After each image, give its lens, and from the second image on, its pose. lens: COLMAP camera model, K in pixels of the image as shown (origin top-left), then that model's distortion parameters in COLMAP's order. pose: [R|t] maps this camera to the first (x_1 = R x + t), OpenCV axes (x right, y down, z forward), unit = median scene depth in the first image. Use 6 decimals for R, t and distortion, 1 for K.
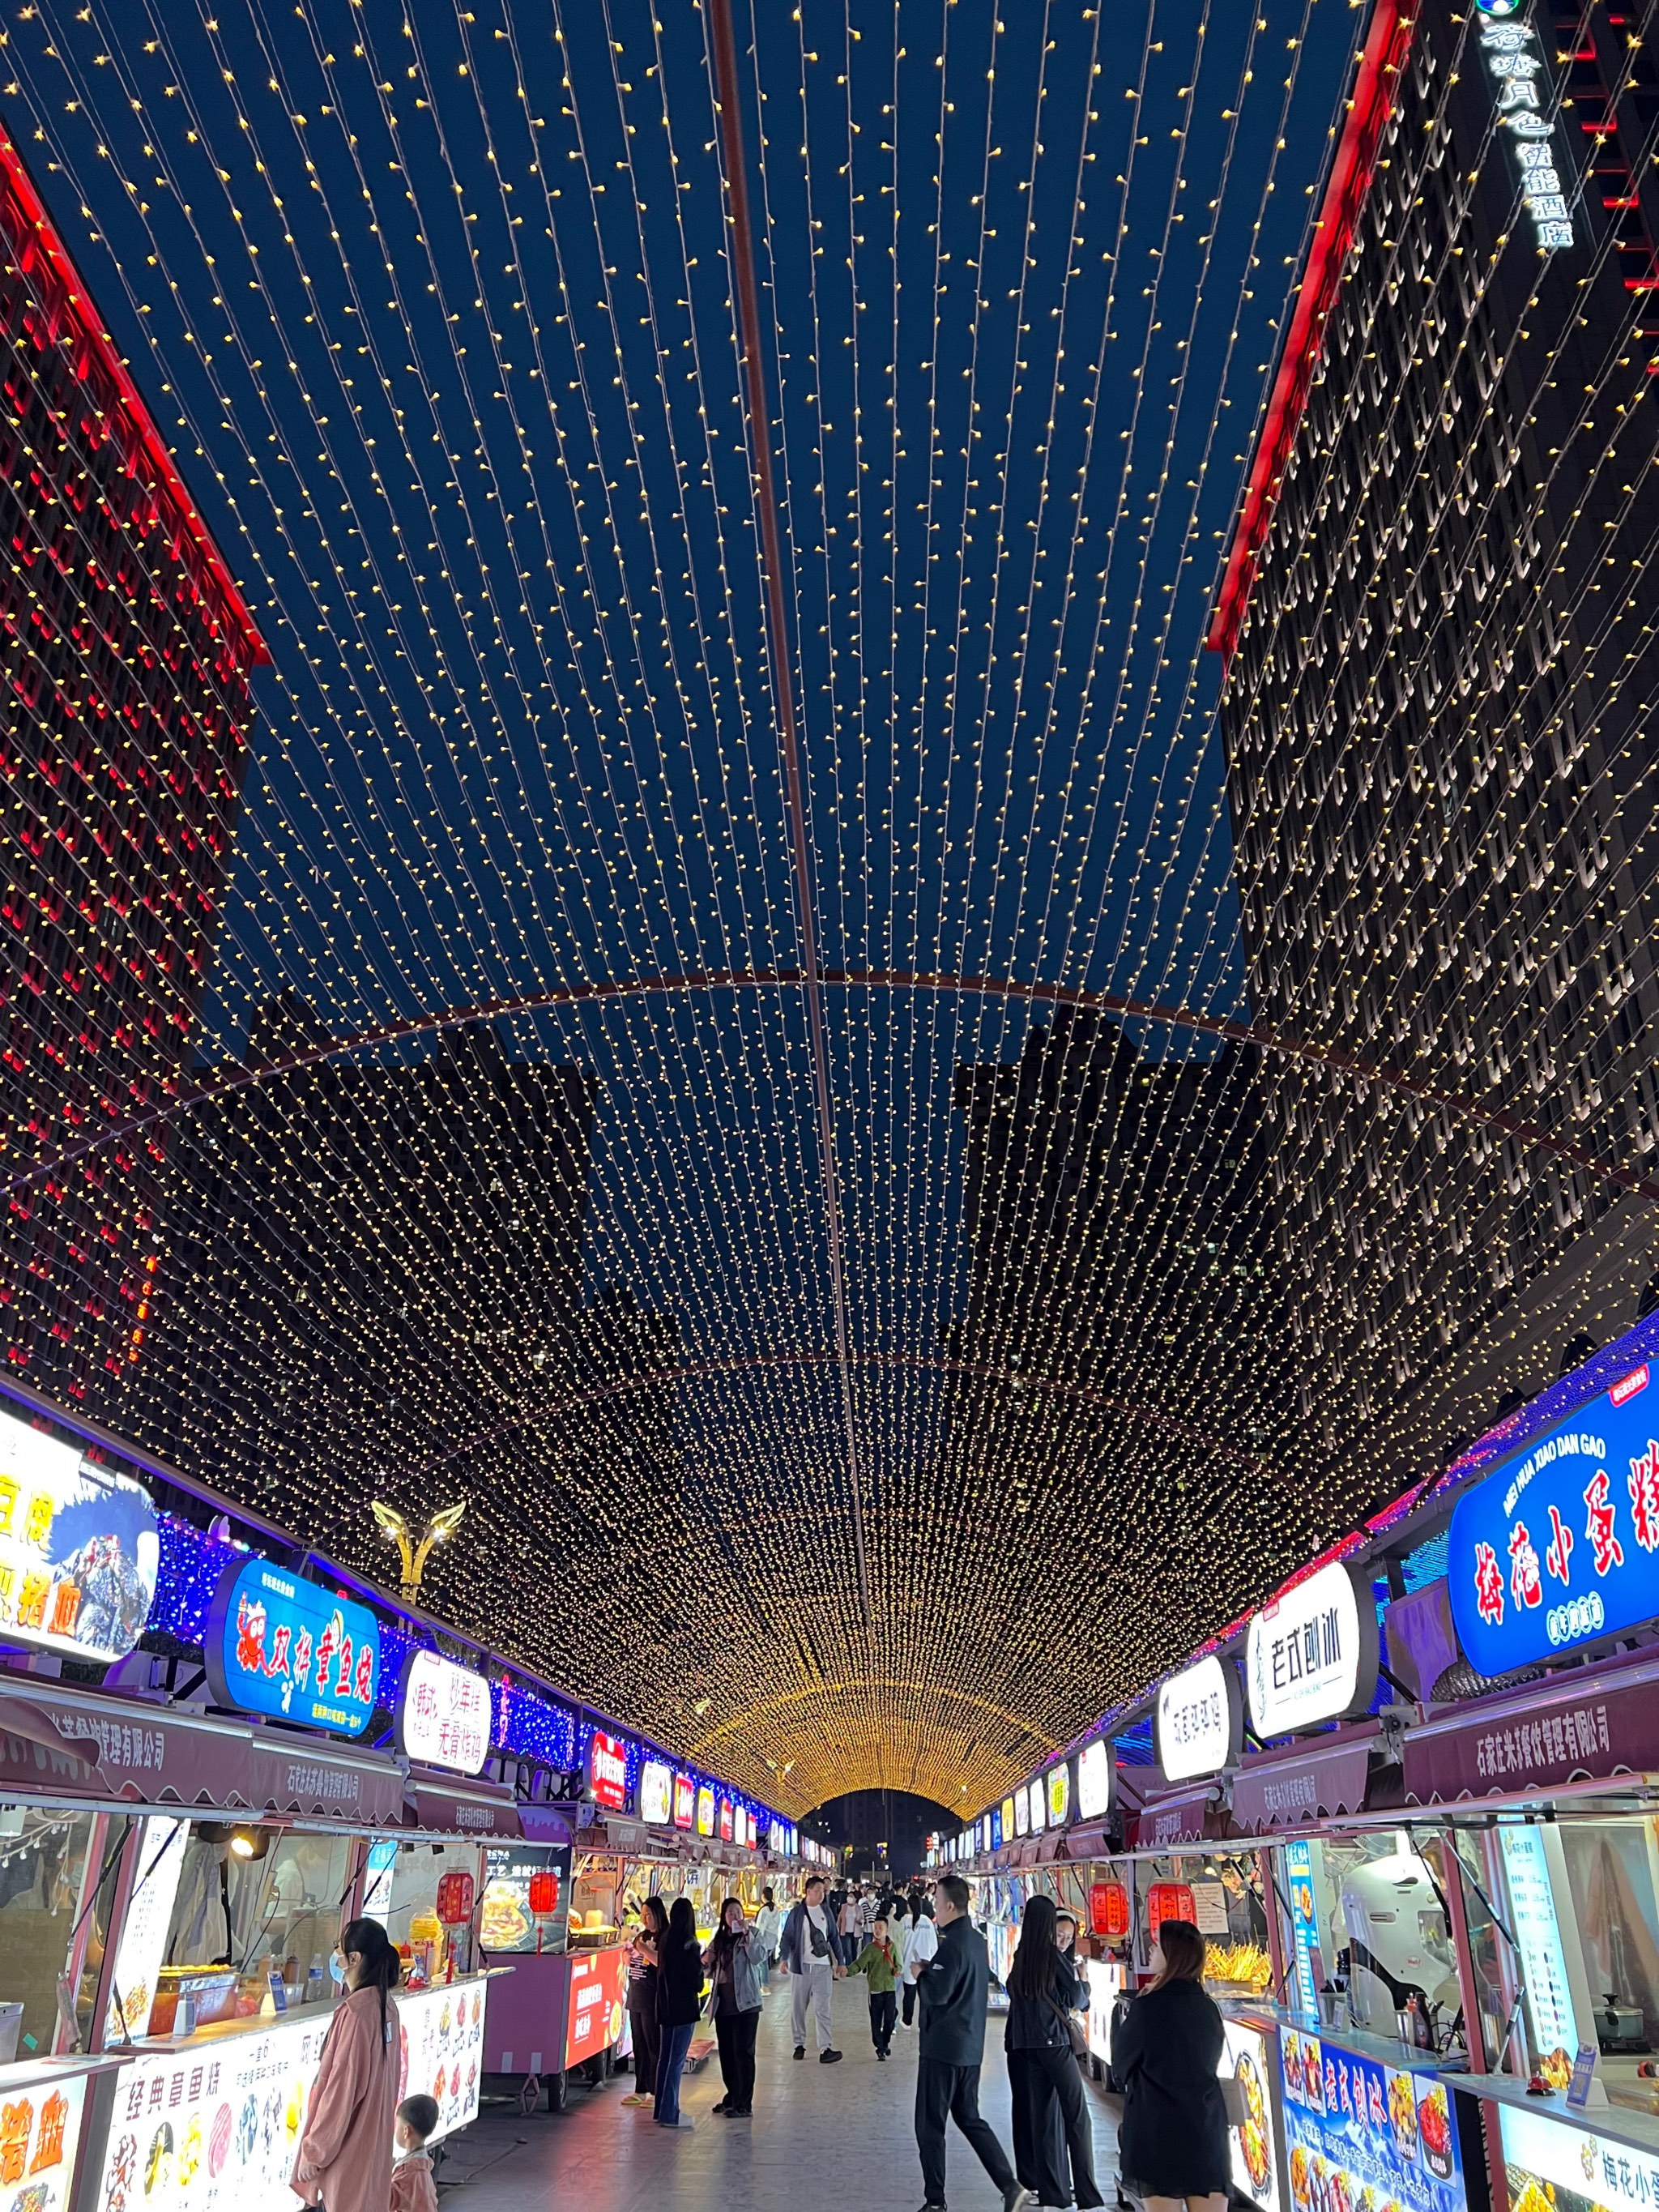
lens RADIAL K [[1637.5, 0, 829.5], [0, 1637.5, 1106.0], [0, 0, 1]] dist [0.003148, -0.001955]
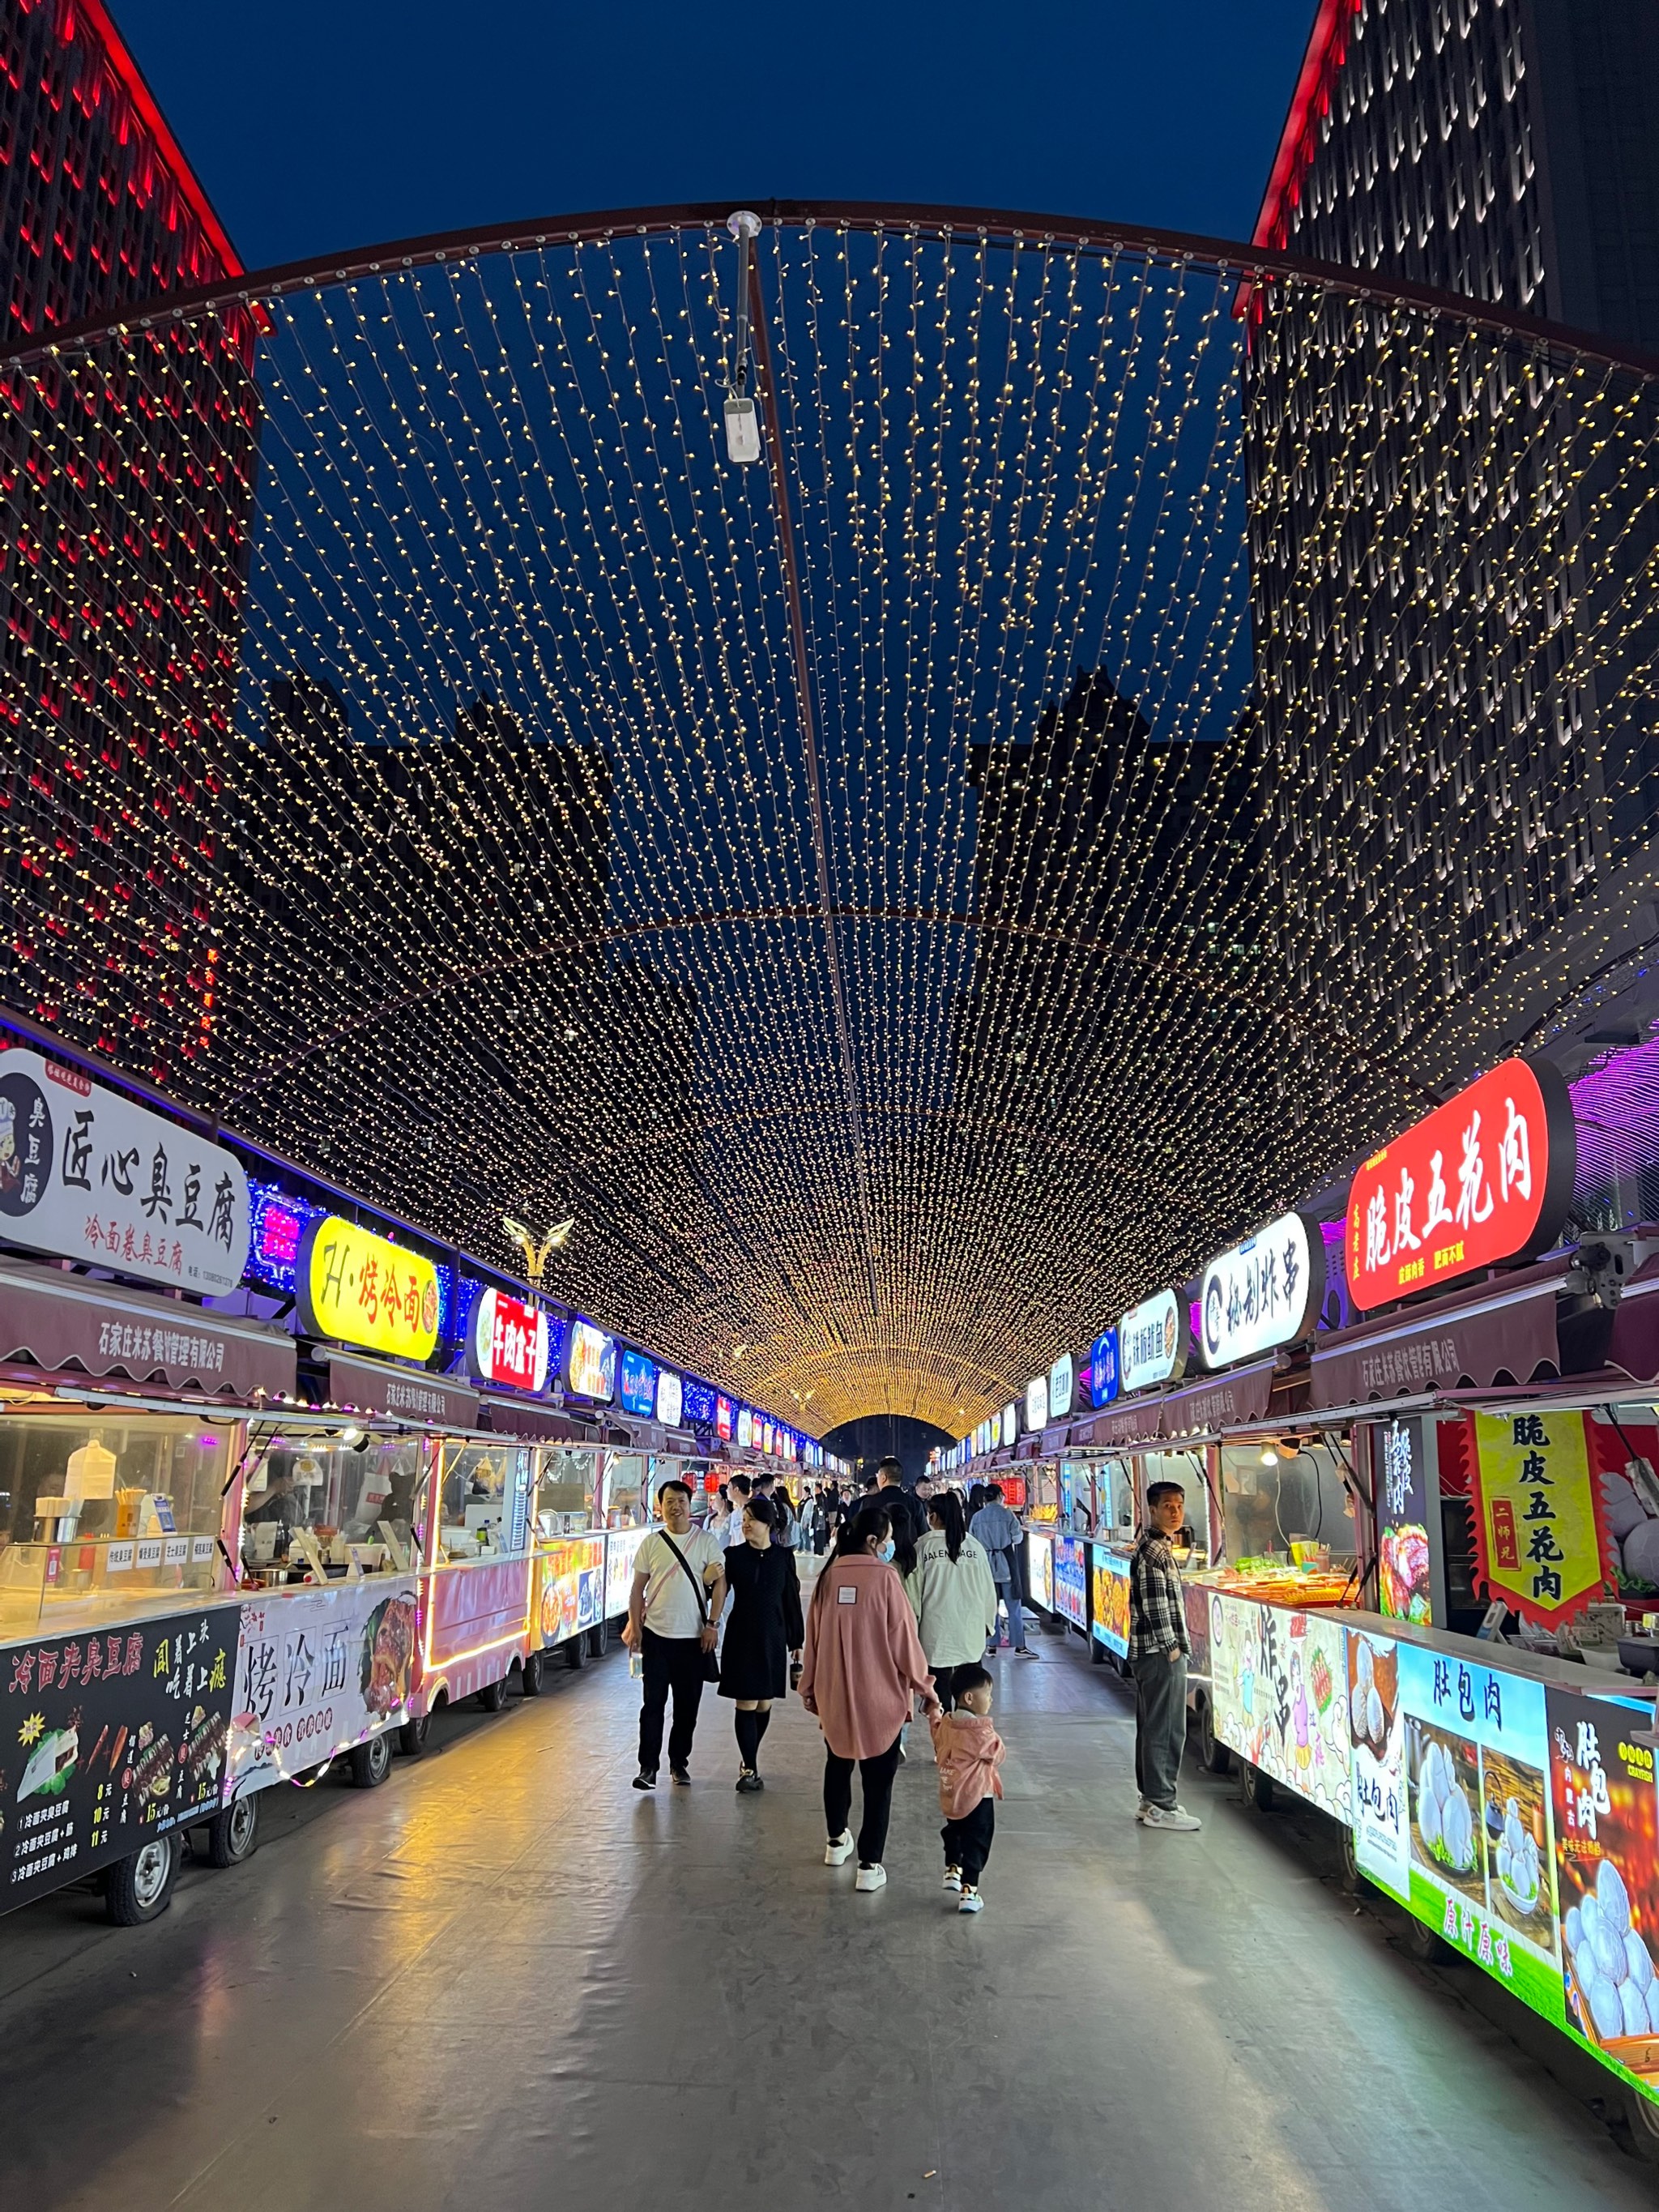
lens RADIAL K [[1803.2, 0, 829.5], [0, 1803.2, 1106.0], [0, 0, 1]] dist [-0.009104, -0.009217]
pose [[0.999987, 0.000363, -0.005077, -0.008634], [0.000810, 0.973400, 0.229111, -0.178536], [0.005025, -0.229112, 0.973387, -0.393428]]
